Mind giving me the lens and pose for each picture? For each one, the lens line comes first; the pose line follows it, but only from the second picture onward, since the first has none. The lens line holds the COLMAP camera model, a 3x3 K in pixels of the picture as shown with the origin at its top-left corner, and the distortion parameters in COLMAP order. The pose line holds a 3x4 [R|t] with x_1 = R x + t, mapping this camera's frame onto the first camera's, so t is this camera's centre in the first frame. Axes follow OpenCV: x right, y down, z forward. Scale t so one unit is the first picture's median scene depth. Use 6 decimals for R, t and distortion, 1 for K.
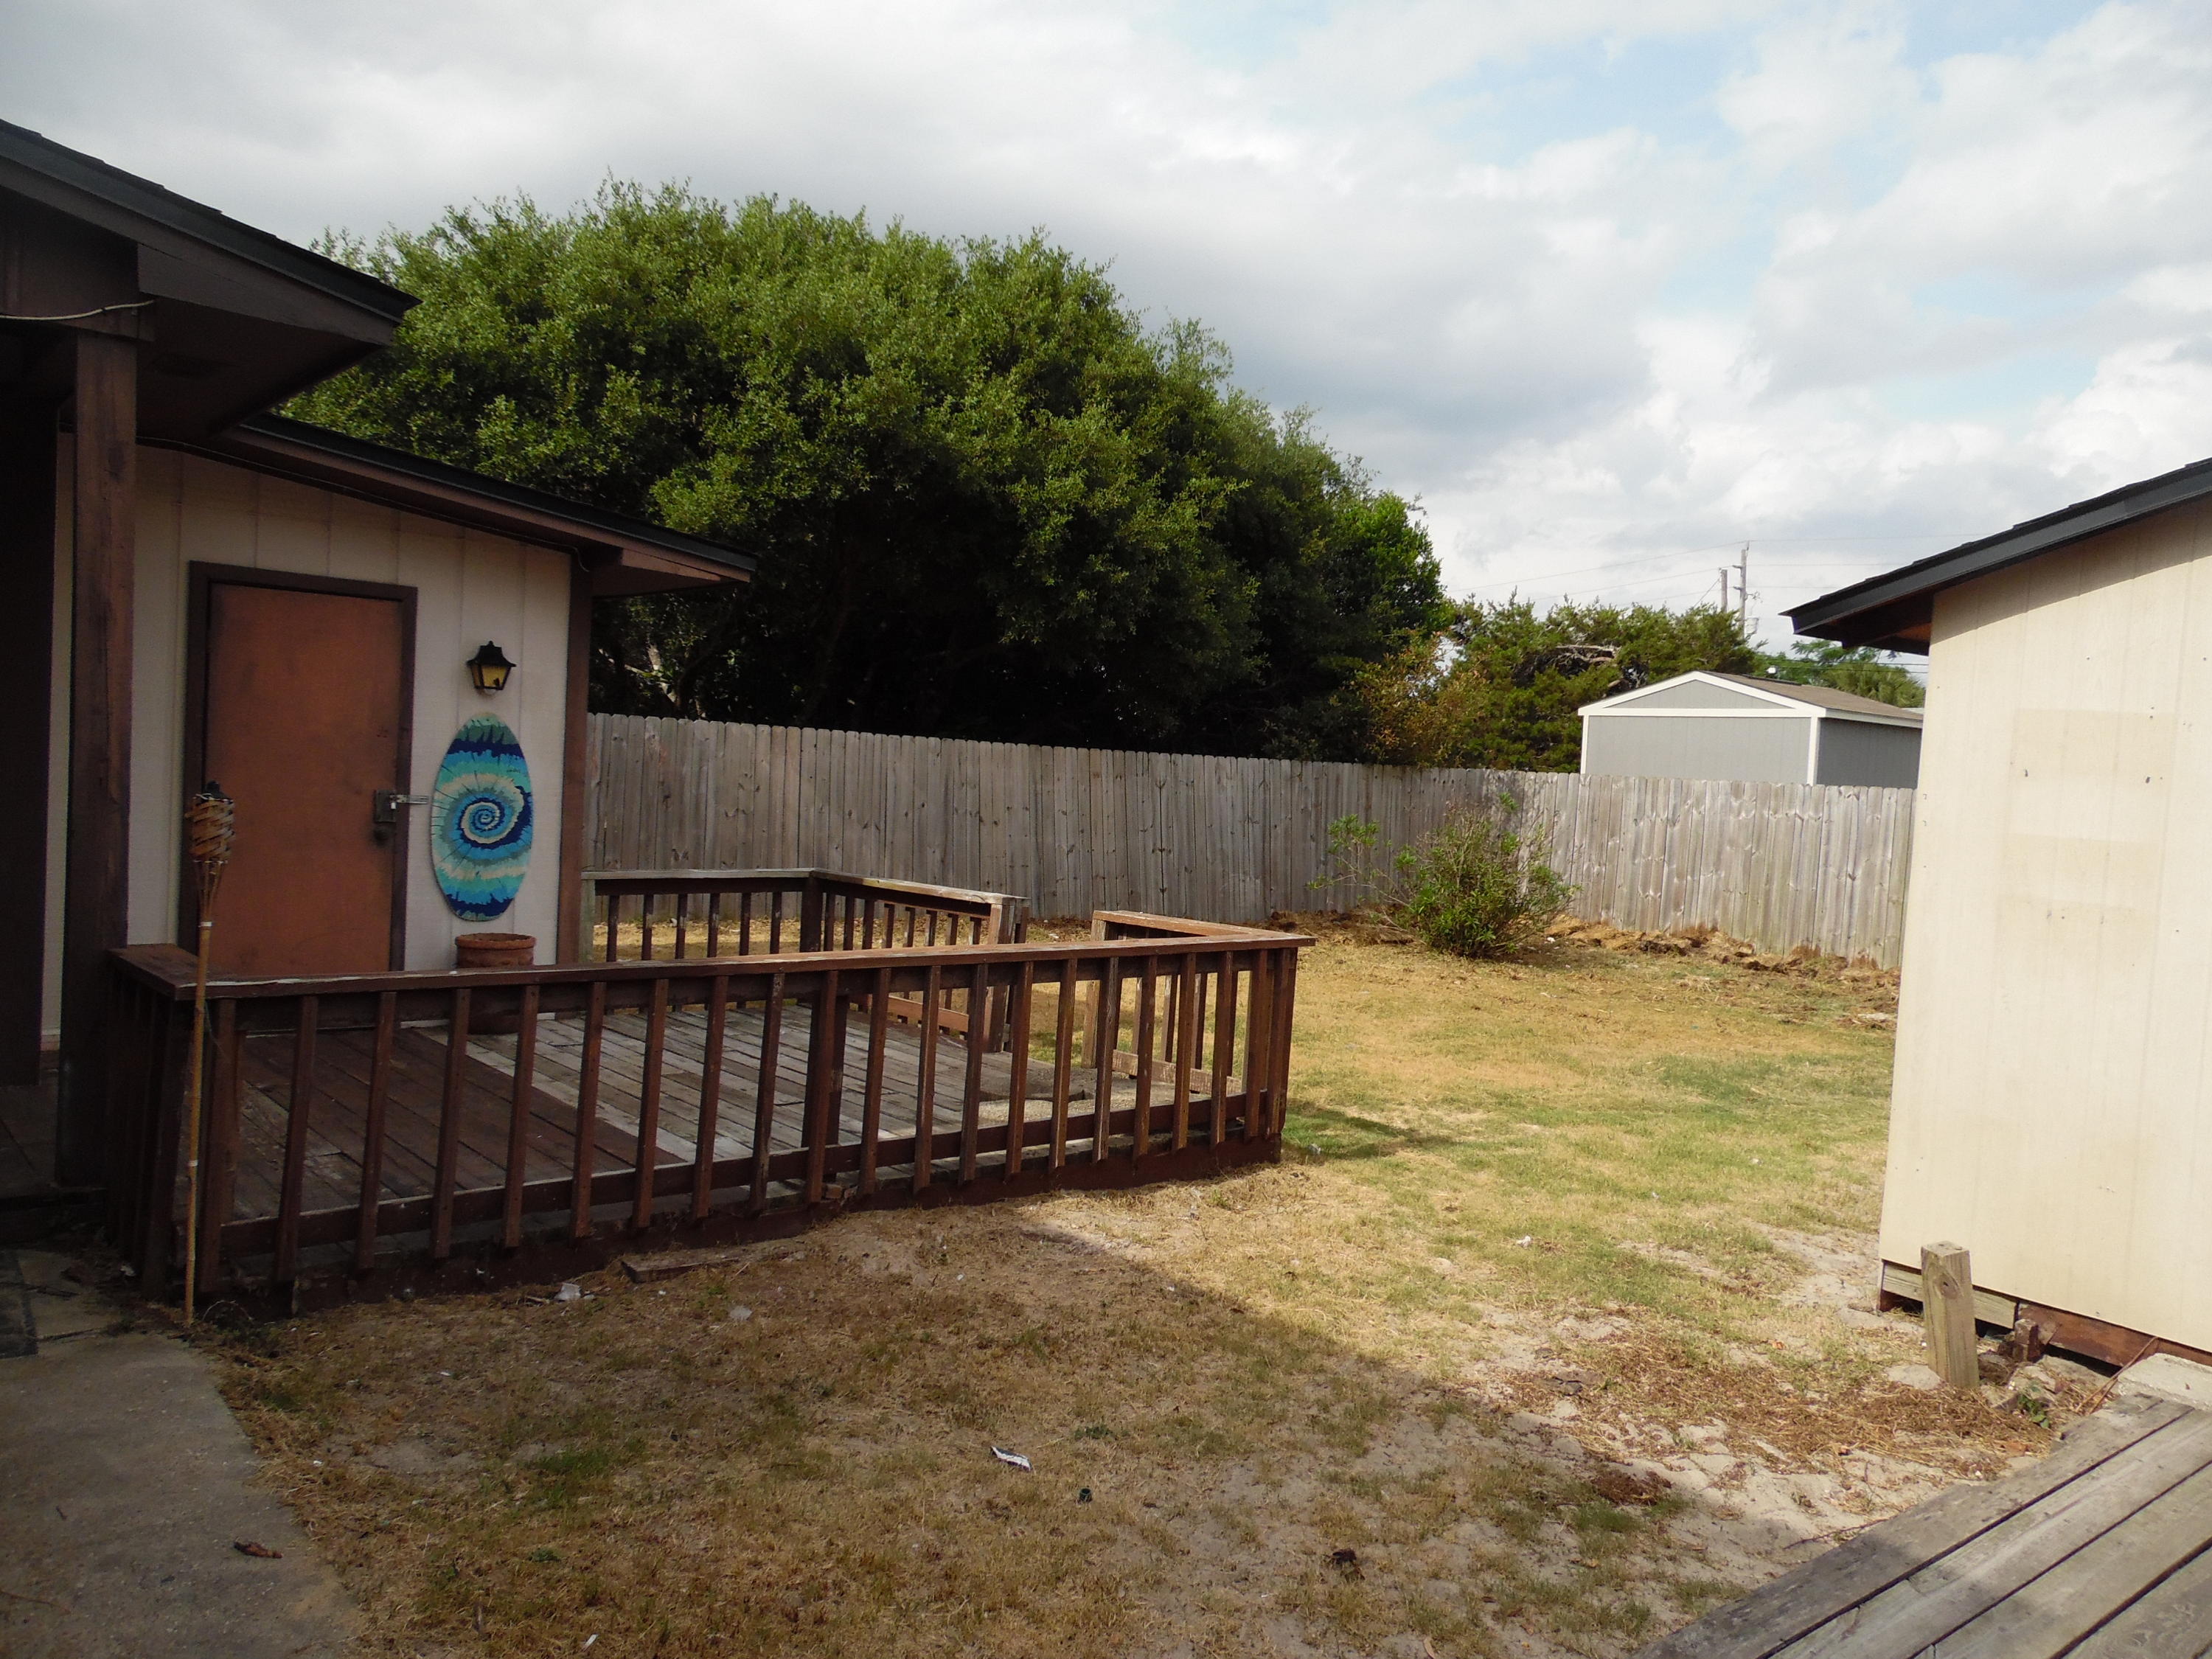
lens RADIAL K [[1659.4, 0, 1106.0], [0, 1659.4, 829.5], [0, 0, 1]] dist [0.016354, 0.003427]
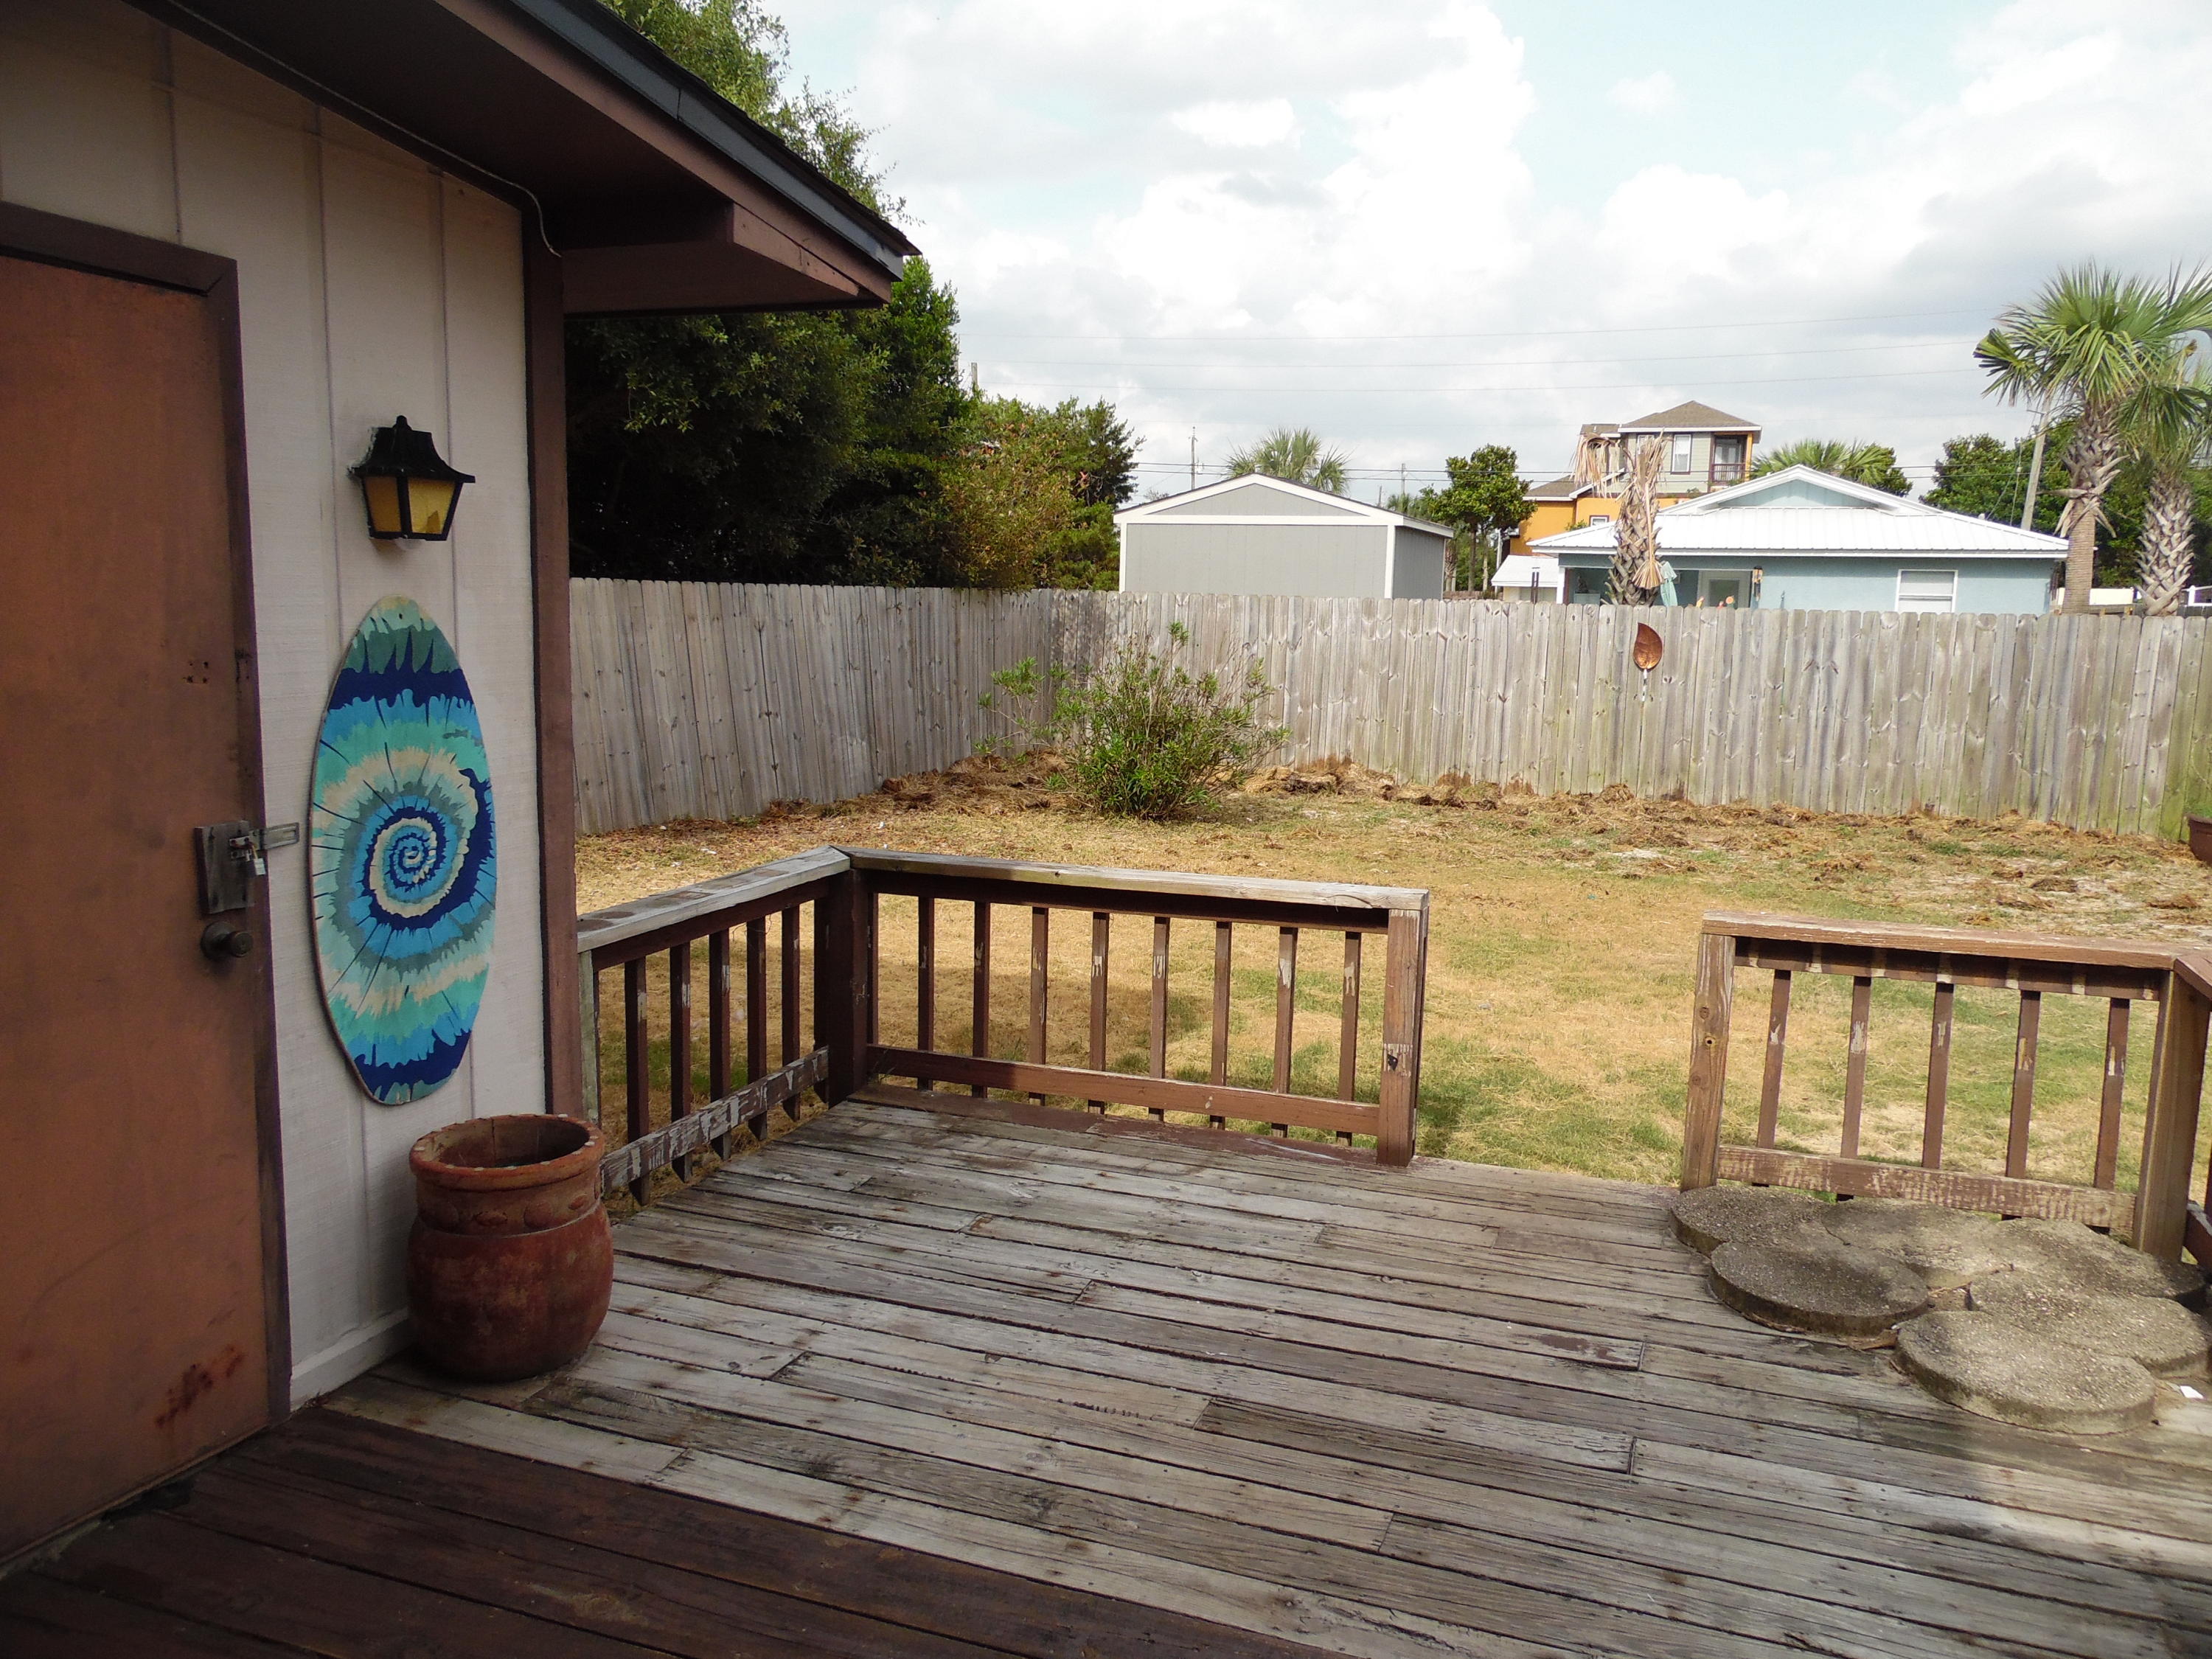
lens RADIAL K [[1662.0, 0, 1106.0], [0, 1662.0, 829.5], [0, 0, 1]] dist [0.000768, 0.002531]
pose [[0.872028, -0.096627, 0.479824, -0.210328], [0.037409, 0.990610, 0.131503, -0.030511], [-0.488025, -0.096724, 0.867454, 0.280825]]
